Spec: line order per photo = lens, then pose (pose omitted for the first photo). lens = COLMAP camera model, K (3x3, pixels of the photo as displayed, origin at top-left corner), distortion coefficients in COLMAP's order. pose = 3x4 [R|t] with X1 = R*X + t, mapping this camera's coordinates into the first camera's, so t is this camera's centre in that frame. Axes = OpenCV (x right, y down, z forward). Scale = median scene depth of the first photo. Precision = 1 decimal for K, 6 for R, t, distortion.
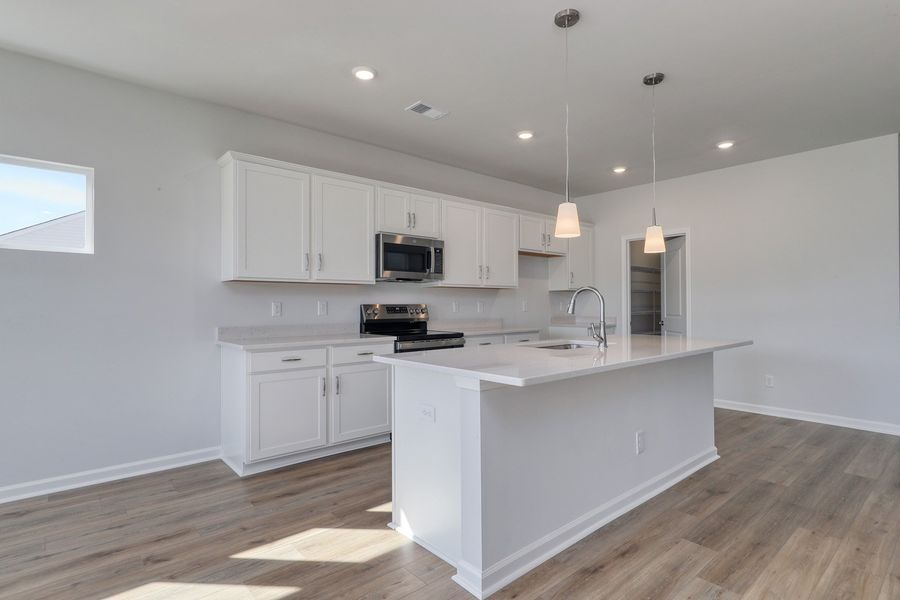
lens RADIAL K [[452.7, 0, 450.0], [0, 452.7, 300.0], [0, 0, 1]] dist [-0.003728, -0.000719]
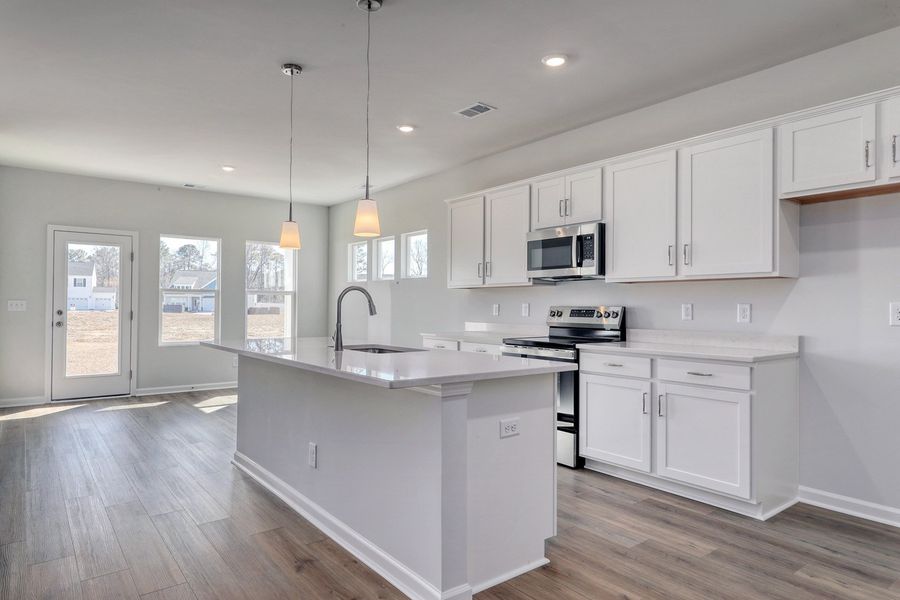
lens RADIAL K [[547.3, 0, 450.0], [0, 547.3, 300.0], [0, 0, 1]] dist [-0.003960, -0.001549]
pose [[-0.040239, -0.007785, -0.999160, 1.406105], [0.004423, 0.999958, -0.007970, 0.006651], [0.999180, -0.004740, -0.040203, 1.223204]]
